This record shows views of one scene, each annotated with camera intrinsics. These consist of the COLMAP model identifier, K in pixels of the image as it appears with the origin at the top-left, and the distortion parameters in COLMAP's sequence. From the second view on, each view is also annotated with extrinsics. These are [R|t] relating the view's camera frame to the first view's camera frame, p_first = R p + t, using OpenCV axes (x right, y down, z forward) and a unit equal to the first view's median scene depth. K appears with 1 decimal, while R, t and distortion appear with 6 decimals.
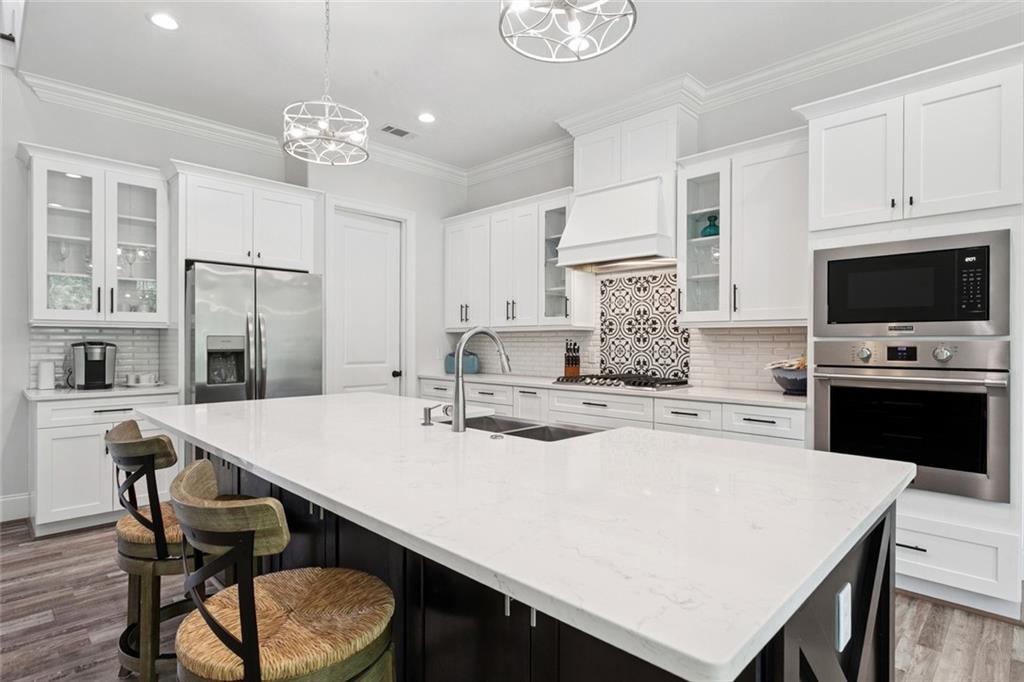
lens RADIAL K [[536.0, 0, 502.0], [0, 536.0, 338.1], [0, 0, 1]] dist [0.005836, 0.000391]
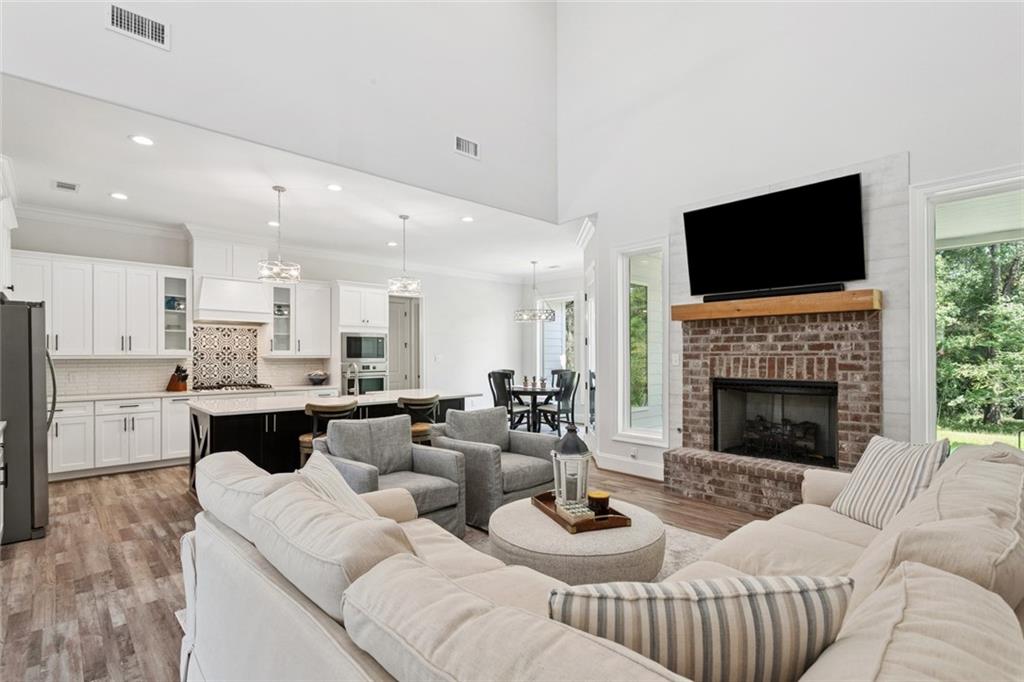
lens RADIAL K [[488.1, 0, 506.0], [0, 488.1, 355.9], [0, 0, 1]] dist [-0.001542, 0.000435]
pose [[0.026141, 0.002134, 0.999656, -1.324243], [-0.002513, 0.999995, -0.002069, -0.022732], [-0.999655, -0.002458, 0.026146, 0.041899]]
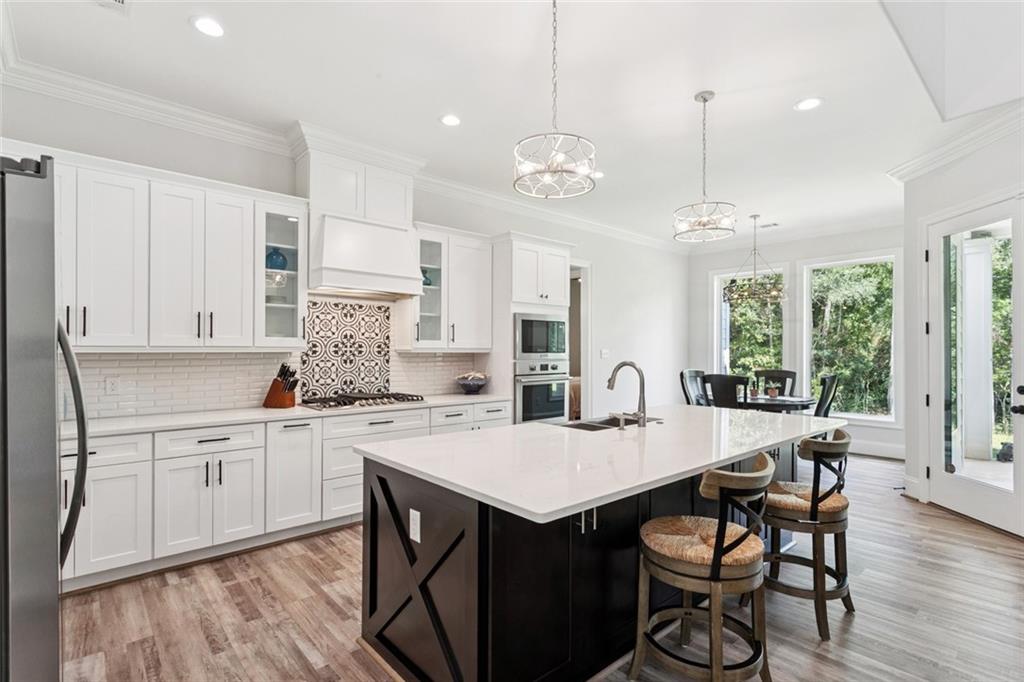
lens RADIAL K [[488.1, 0, 504.2], [0, 488.1, 350.2], [0, 0, 1]] dist [-0.001542, 0.000435]
pose [[0.056061, 0.002441, 0.998424, -0.722797], [-0.007762, 0.999968, -0.002009, -0.020676], [-0.998397, -0.007637, 0.056078, 0.630788]]
